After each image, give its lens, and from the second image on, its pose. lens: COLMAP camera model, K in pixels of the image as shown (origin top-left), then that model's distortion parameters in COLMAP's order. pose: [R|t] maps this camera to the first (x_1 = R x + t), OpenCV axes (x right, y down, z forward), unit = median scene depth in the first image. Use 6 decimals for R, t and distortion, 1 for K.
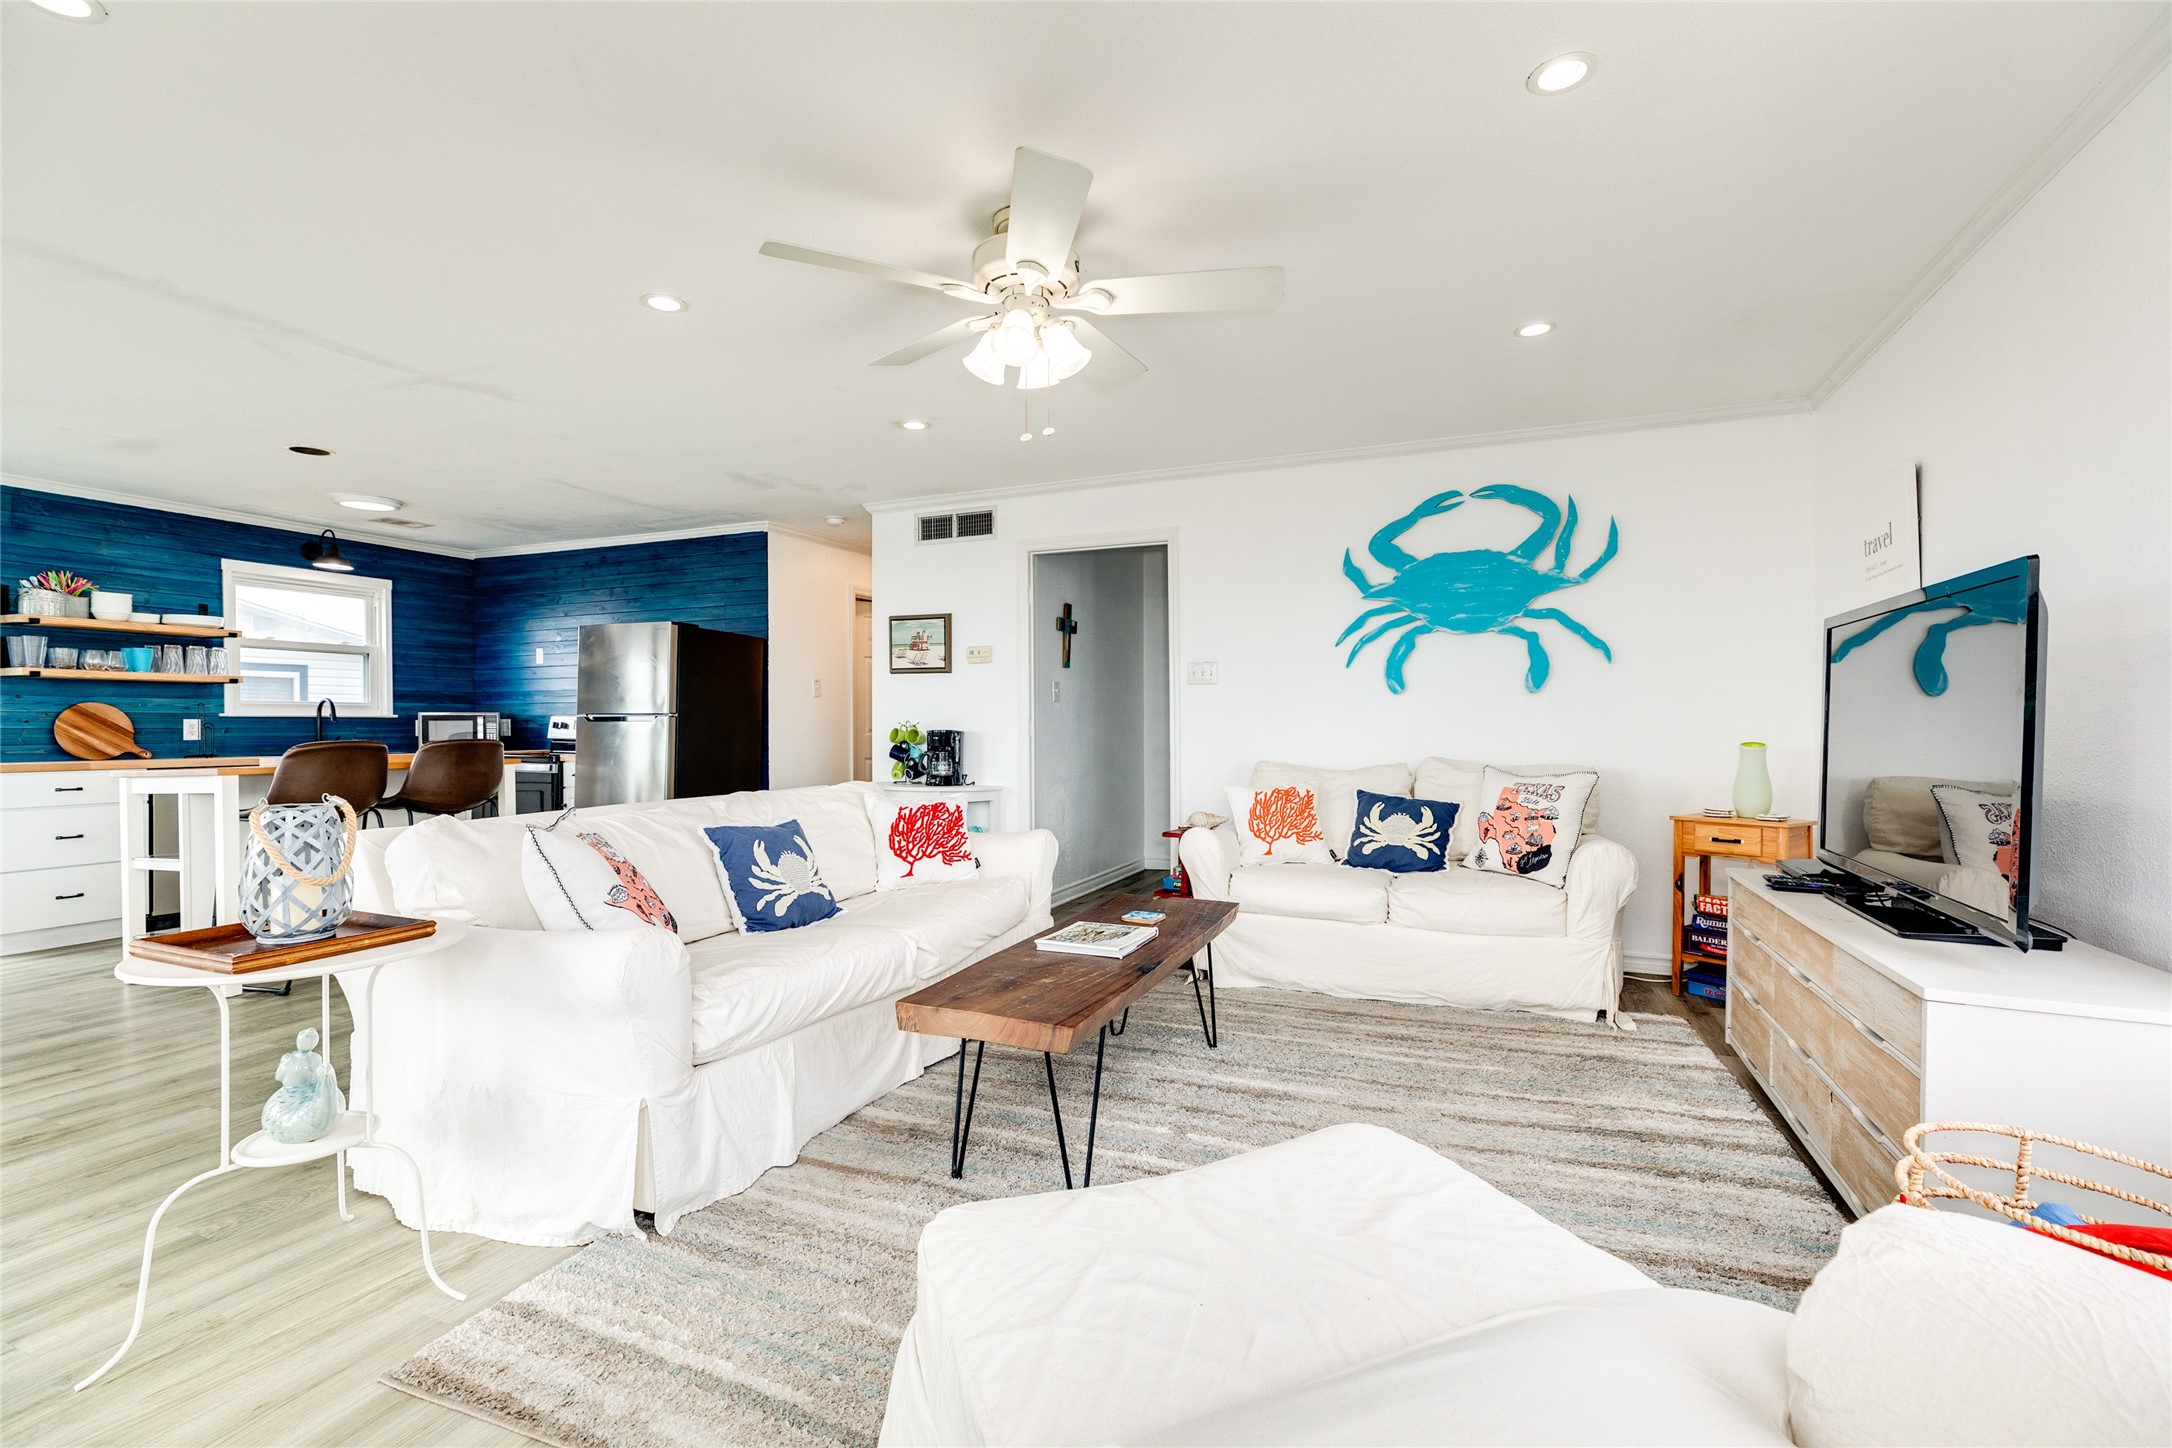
lens RADIAL K [[966.6, 0, 1090.3], [0, 966.6, 726.6], [0, 0, 1]] dist [0.004901, 0.000234]
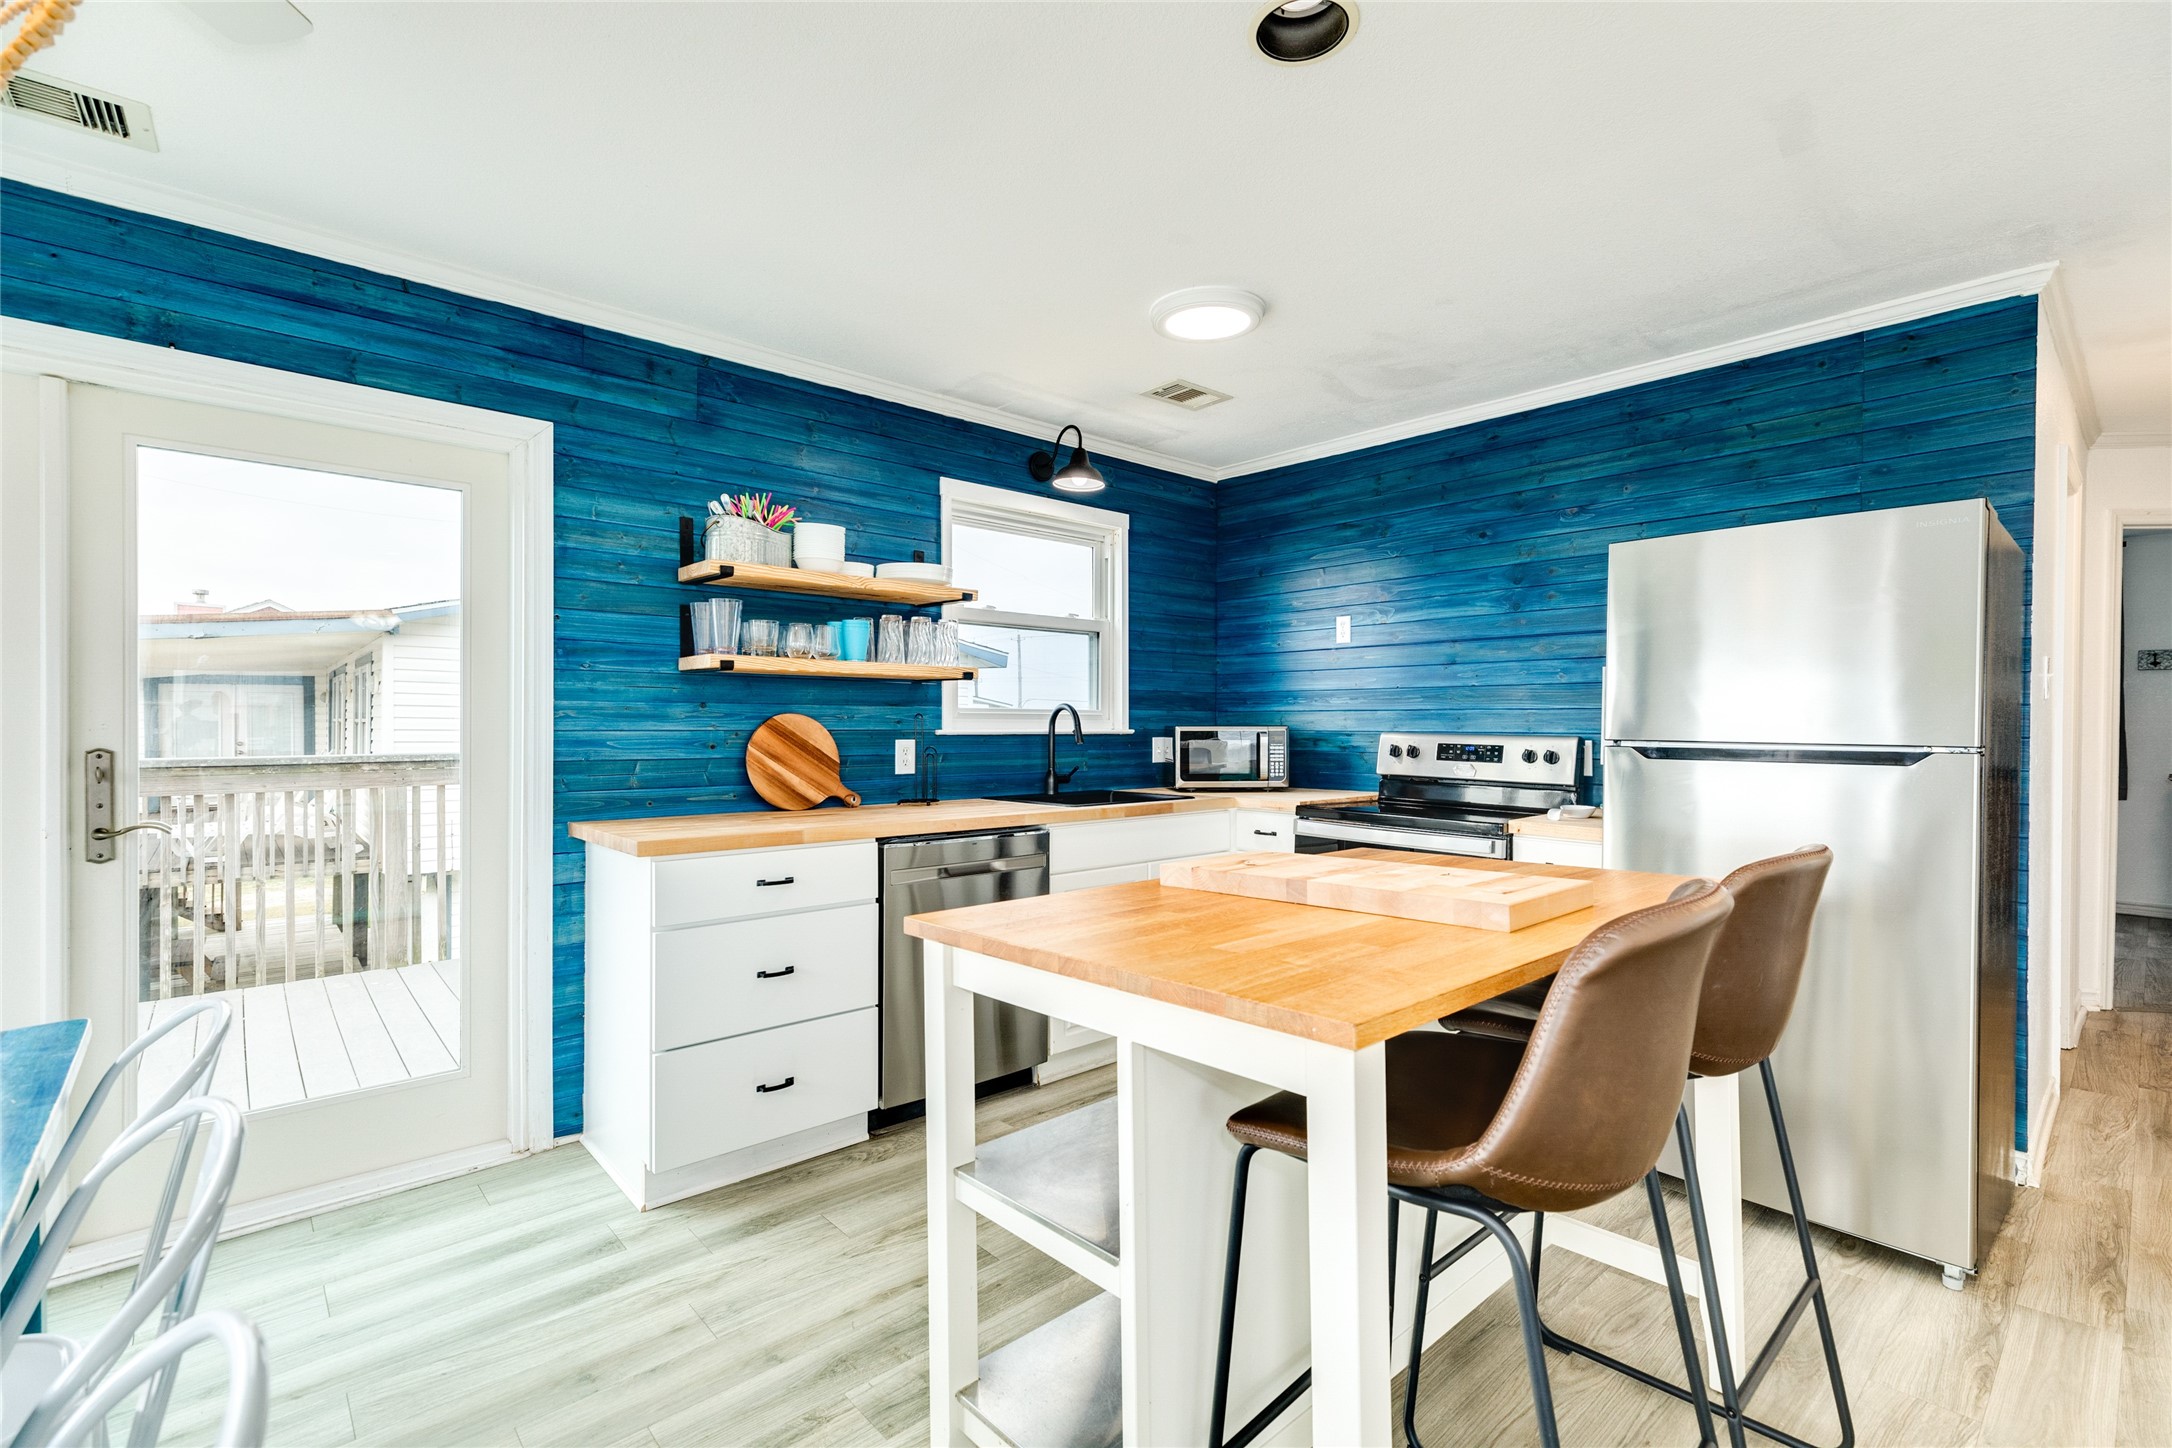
lens RADIAL K [[966.6, 0, 1090.3], [0, 966.6, 726.6], [0, 0, 1]] dist [0.004901, 0.000234]
pose [[0.906355, 0.009339, -0.422413, -0.597641], [-0.007702, 0.999955, 0.005582, -0.021384], [0.422446, -0.001806, 0.906386, 0.528307]]
